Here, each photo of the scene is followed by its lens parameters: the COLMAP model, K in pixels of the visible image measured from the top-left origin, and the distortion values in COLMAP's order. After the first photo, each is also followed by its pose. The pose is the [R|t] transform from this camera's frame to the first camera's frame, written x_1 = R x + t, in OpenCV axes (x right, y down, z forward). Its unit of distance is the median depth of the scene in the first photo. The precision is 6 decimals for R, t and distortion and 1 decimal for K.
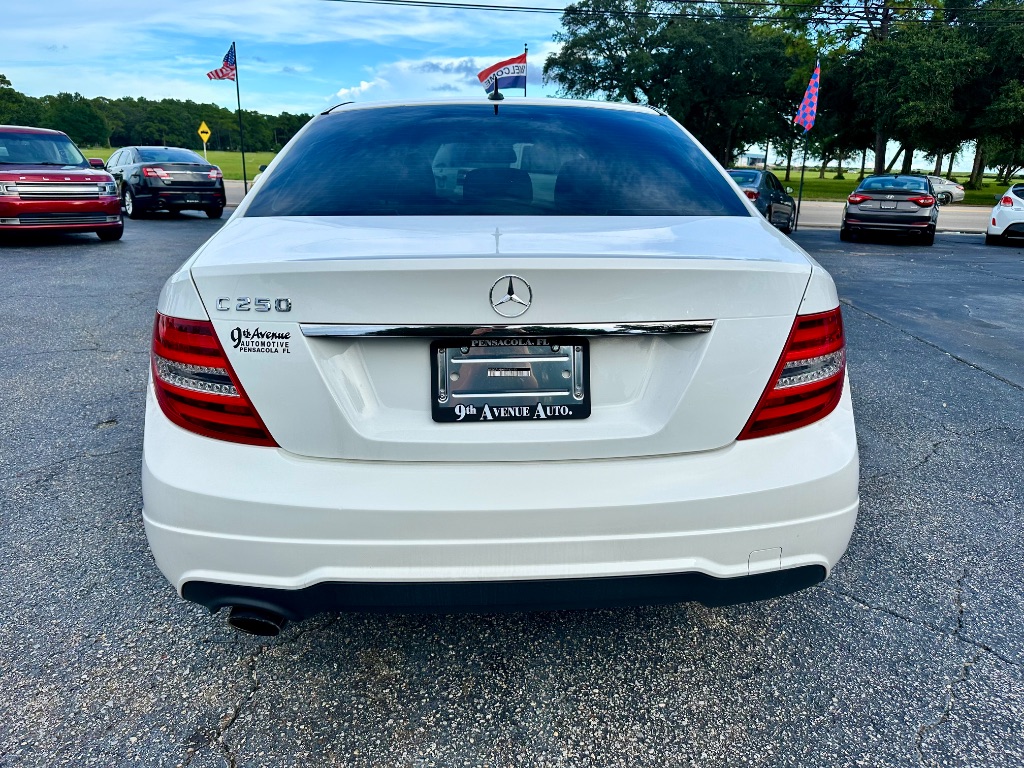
lens RADIAL K [[734.8, 0, 518.8], [0, 734.8, 381.2], [0, 0, 1]] dist [-0.004526, -0.002817]
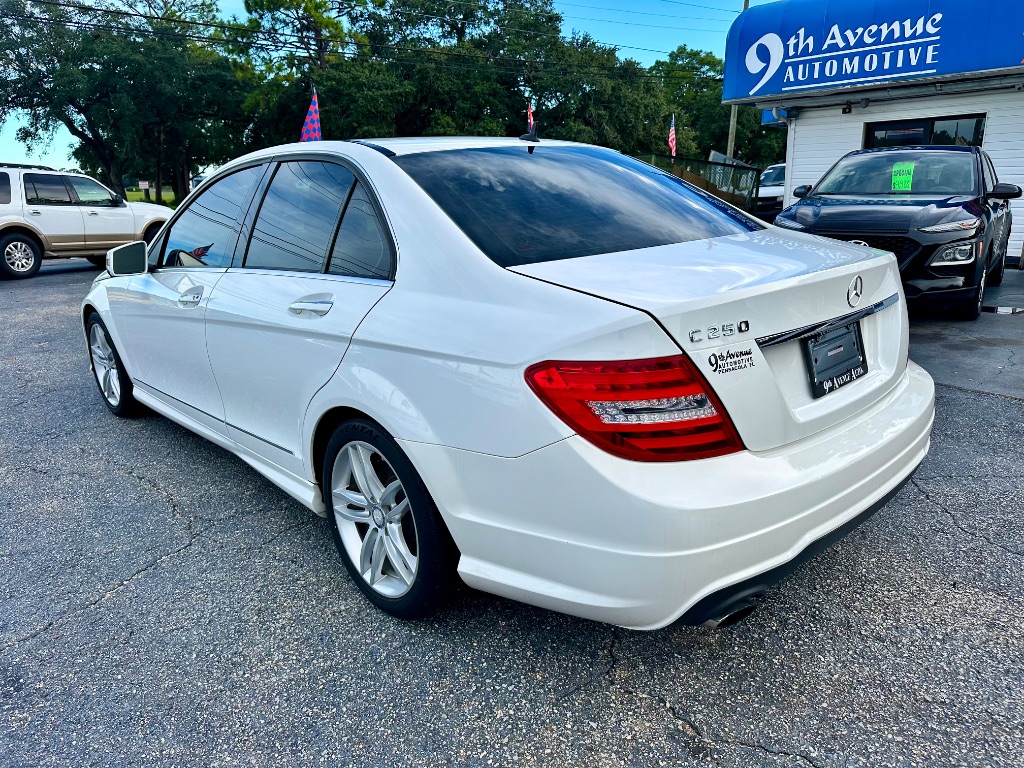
lens RADIAL K [[735.4, 0, 512.0], [0, 735.4, 384.0], [0, 0, 1]] dist [0.003389, -0.008673]
pose [[0.759223, -0.202562, 0.618506, -0.058010], [0.216797, 0.974770, 0.053119, -0.006773], [-0.613661, 0.093761, 0.783983, 0.013990]]
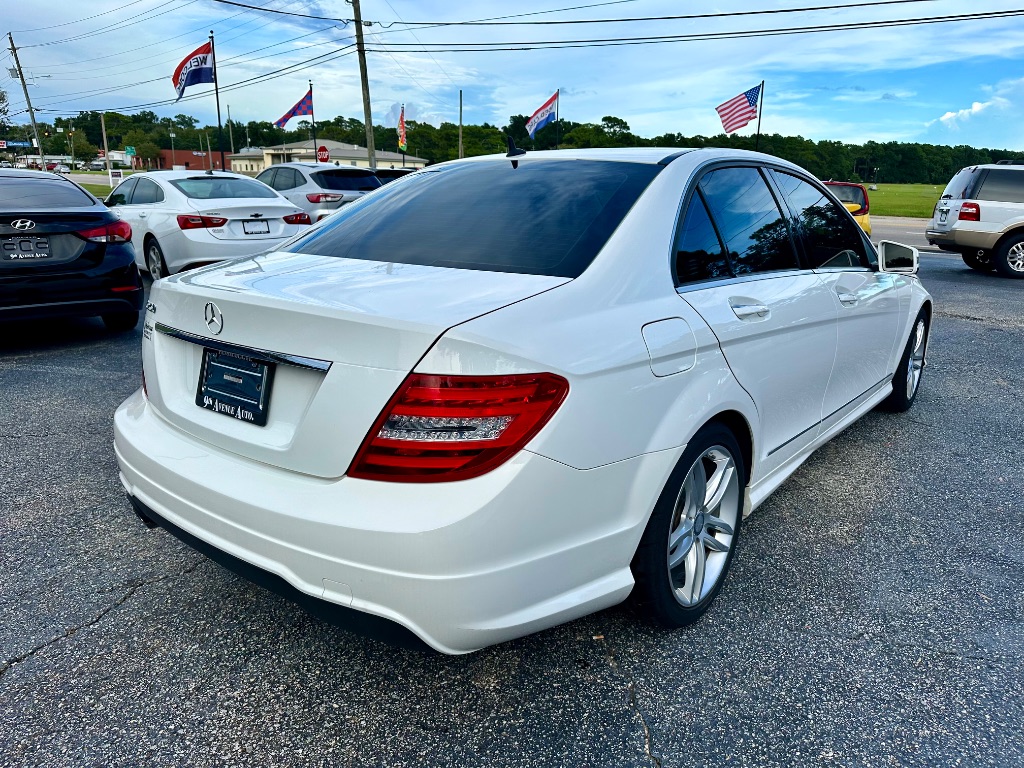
lens RADIAL K [[734.8, 0, 518.8], [0, 734.8, 381.2], [0, 0, 1]] dist [-0.004526, -0.002817]
pose [[0.741312, 0.163783, -0.650870, 0.053689], [-0.188392, 0.981558, 0.032428, -0.006430], [0.644178, 0.098579, 0.758496, 0.015241]]
